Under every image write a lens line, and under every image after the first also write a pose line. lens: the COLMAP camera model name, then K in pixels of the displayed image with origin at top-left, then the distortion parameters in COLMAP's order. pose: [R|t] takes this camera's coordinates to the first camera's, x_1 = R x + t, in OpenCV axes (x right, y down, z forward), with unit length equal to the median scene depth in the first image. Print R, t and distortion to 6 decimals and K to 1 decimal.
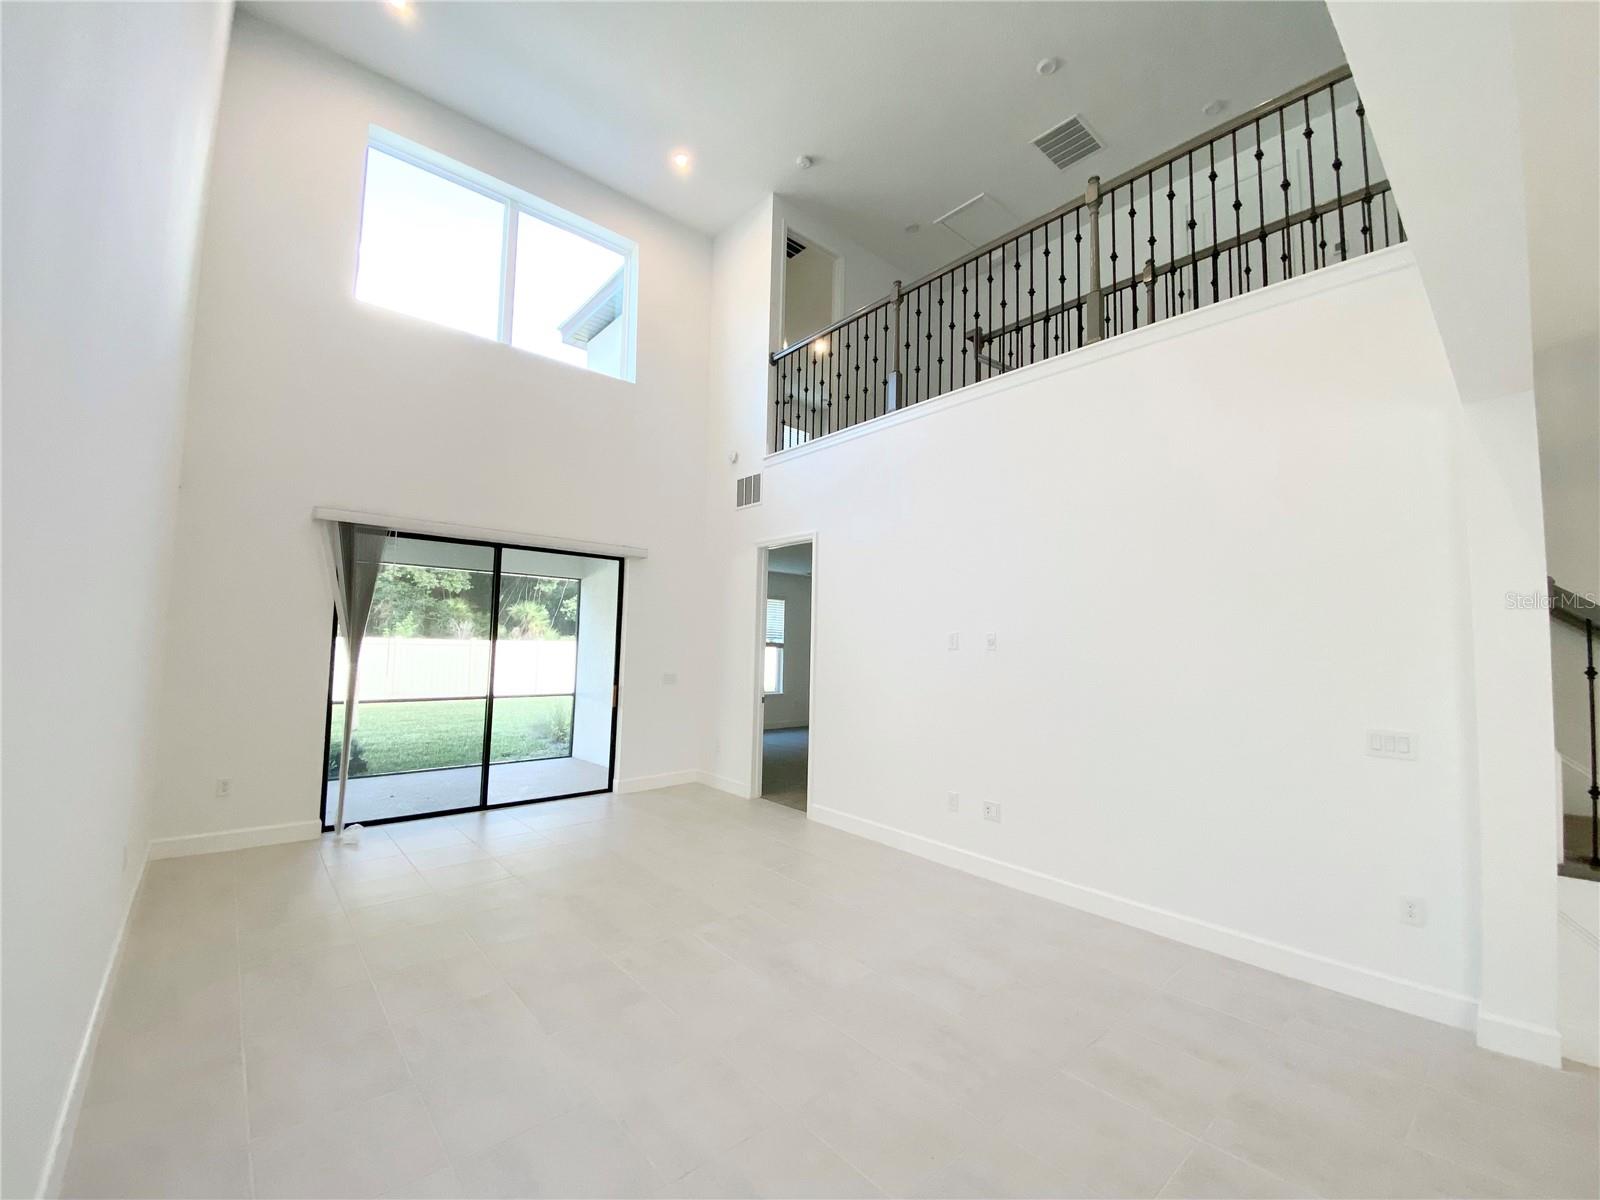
lens RADIAL K [[642.1, 0, 800.0], [0, 642.1, 600.0], [0, 0, 1]] dist [-0.002501, -0.000255]
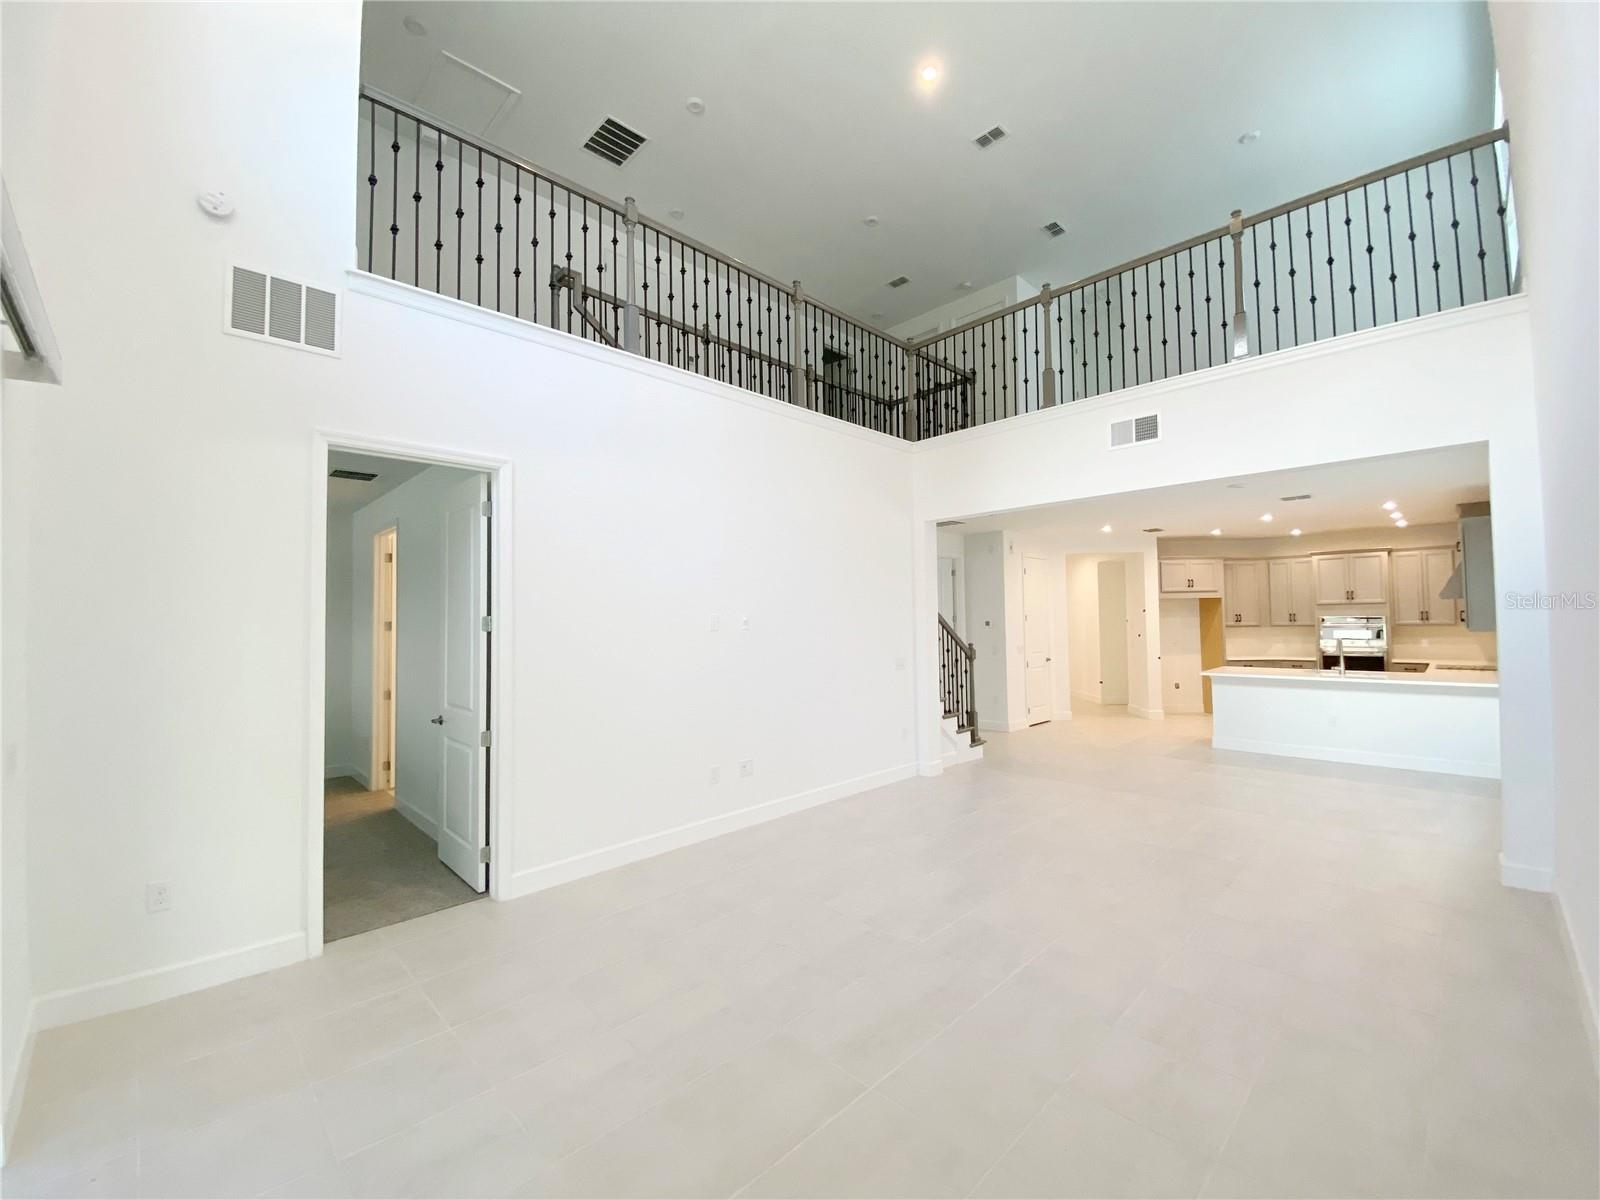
lens RADIAL K [[642.1, 0, 800.0], [0, 642.1, 600.0], [0, 0, 1]] dist [-0.002501, -0.000255]
pose [[-0.060491, 0.012843, 0.998086, -0.624345], [-0.056093, 0.998293, -0.016245, 0.027824], [-0.996591, -0.056968, -0.059668, 0.718629]]
